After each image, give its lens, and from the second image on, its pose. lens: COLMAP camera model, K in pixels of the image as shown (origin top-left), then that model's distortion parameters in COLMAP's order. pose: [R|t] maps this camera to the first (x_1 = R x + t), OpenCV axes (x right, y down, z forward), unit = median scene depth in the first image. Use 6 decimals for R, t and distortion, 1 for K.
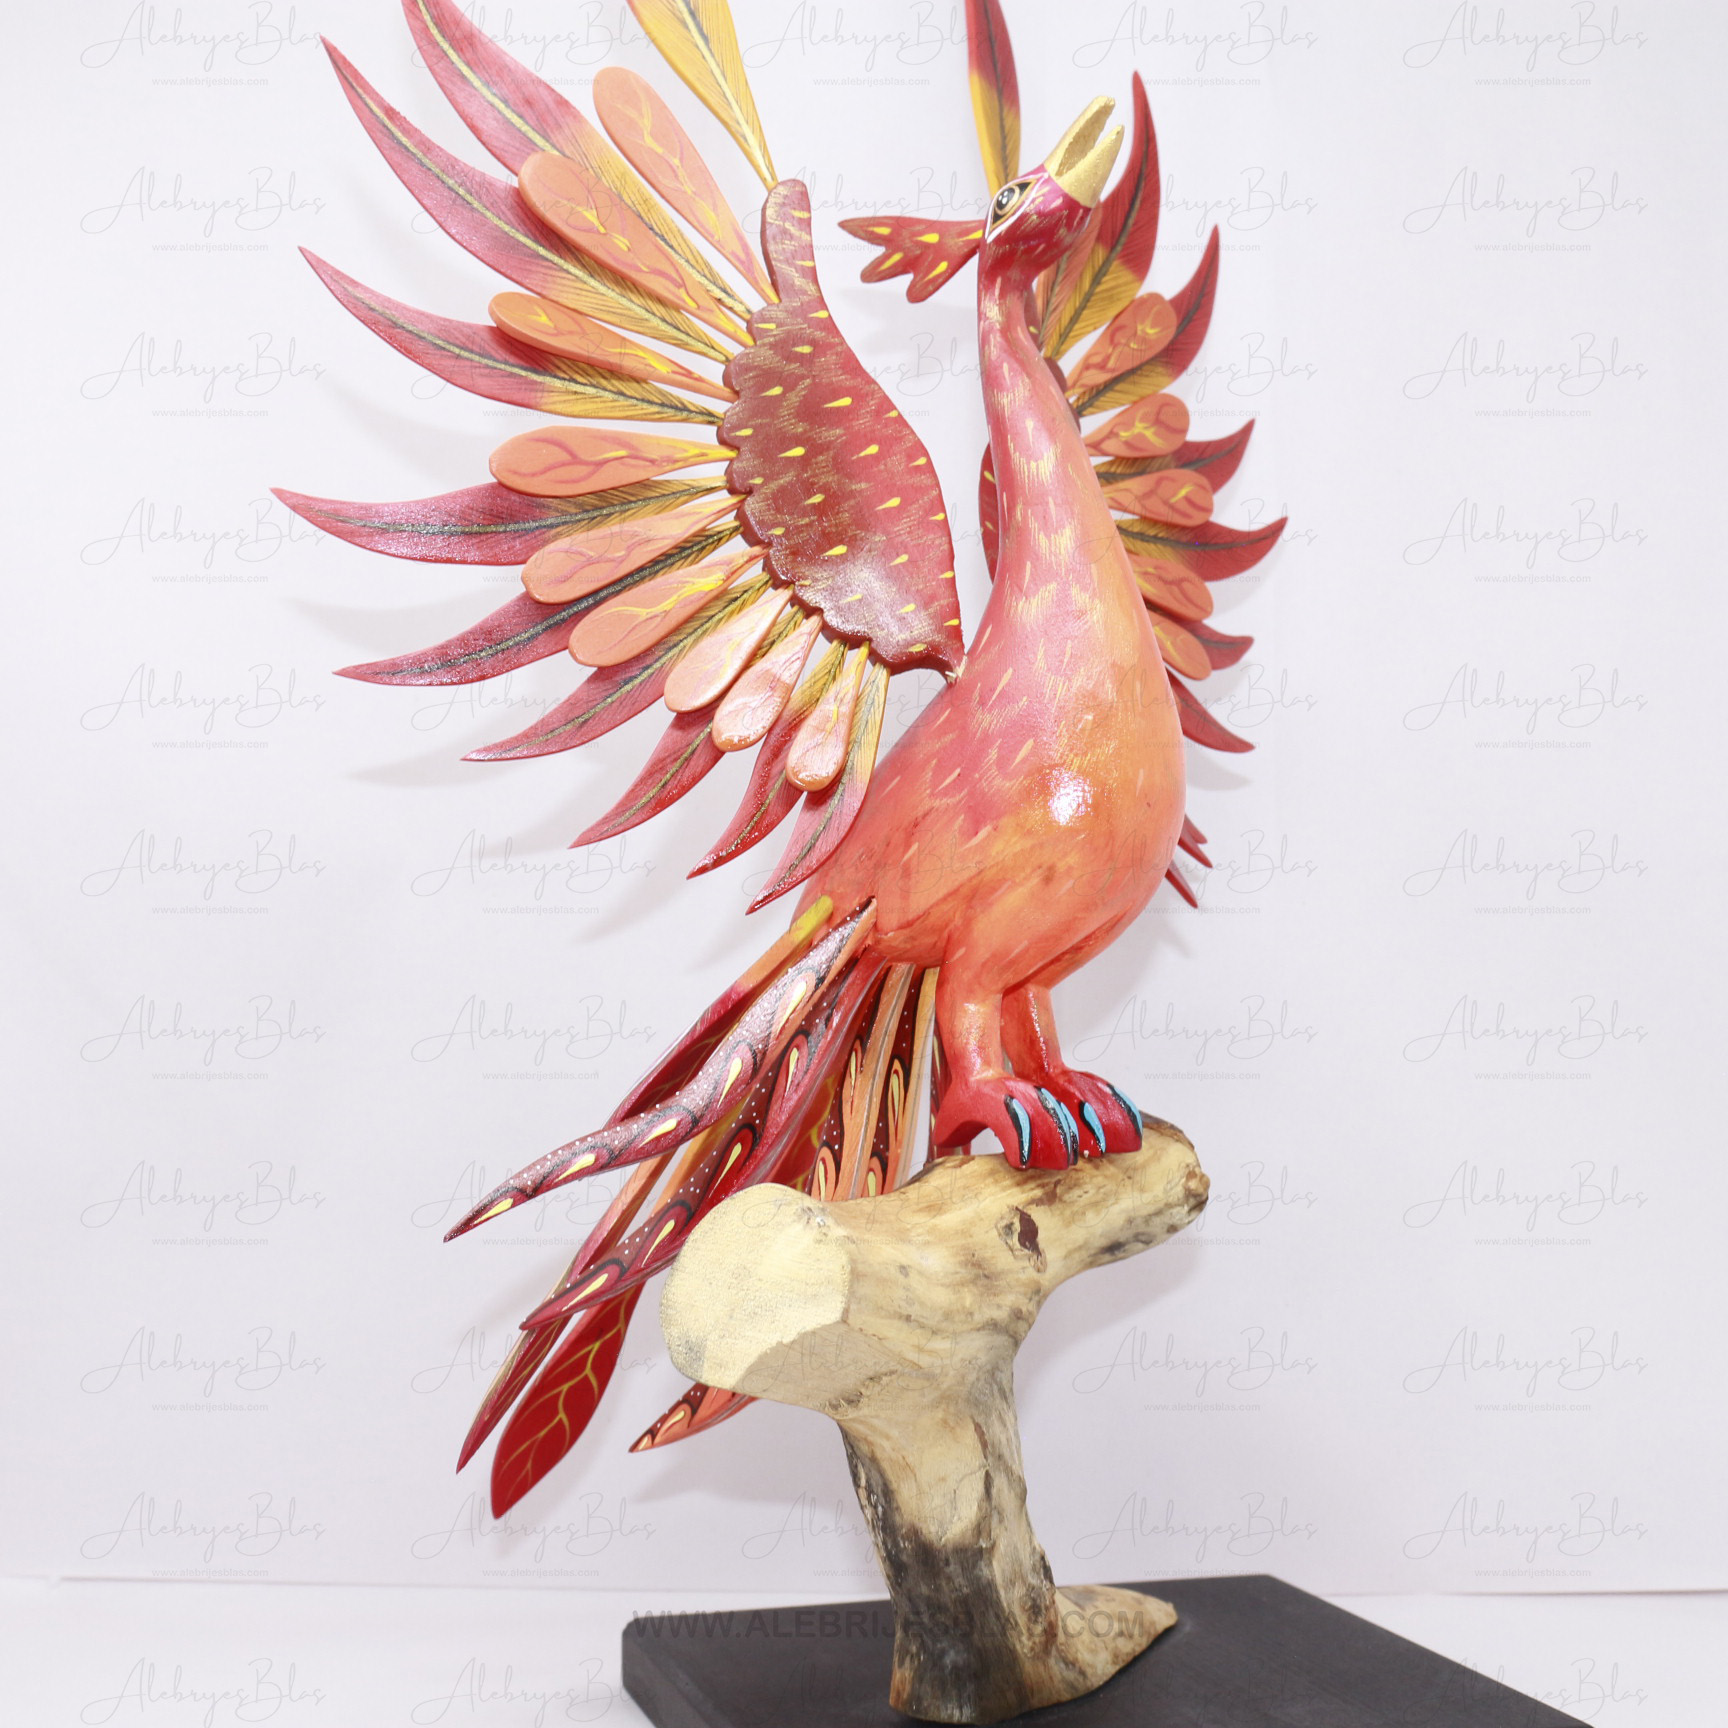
lens RADIAL K [[2780.7, 0, 863.6], [0, 2780.7, 862.7], [0, 0, 1]] dist [-0.105080, 0.000000]
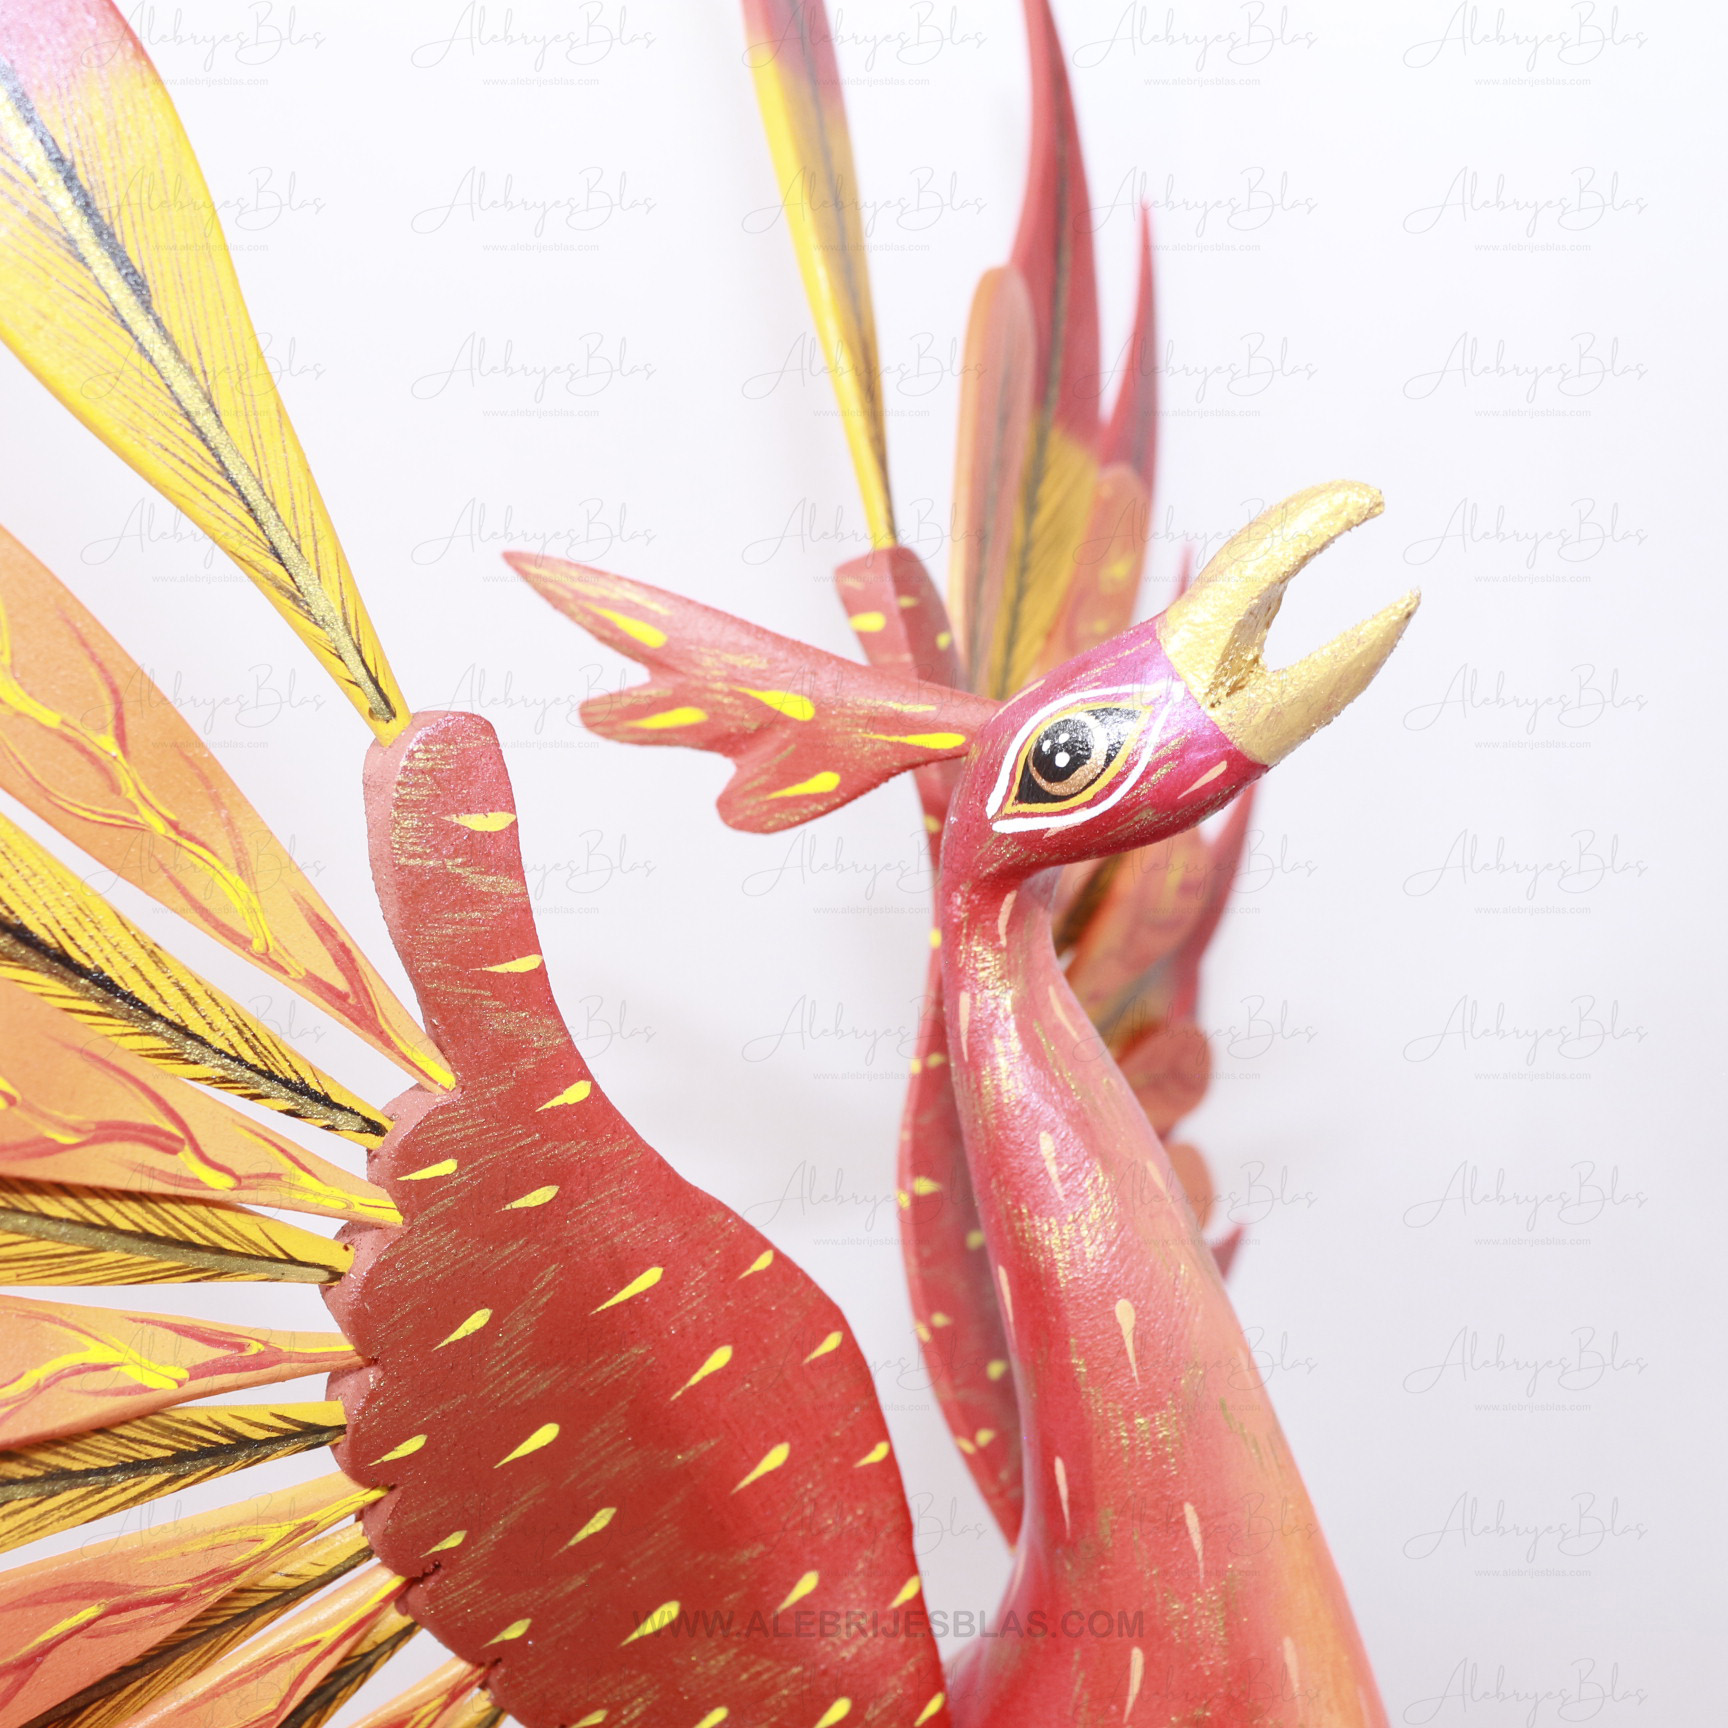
lens RADIAL K [[2297.8, 0, 864.6], [0, 2297.8, 863.5], [0, 0, 1]] dist [-0.126737, 0.000000]
pose [[0.964826, -0.112713, 0.237501, -0.046577], [0.020239, 0.932590, 0.360370, -0.334946], [-0.262109, -0.342887, 0.902068, 0.730020]]
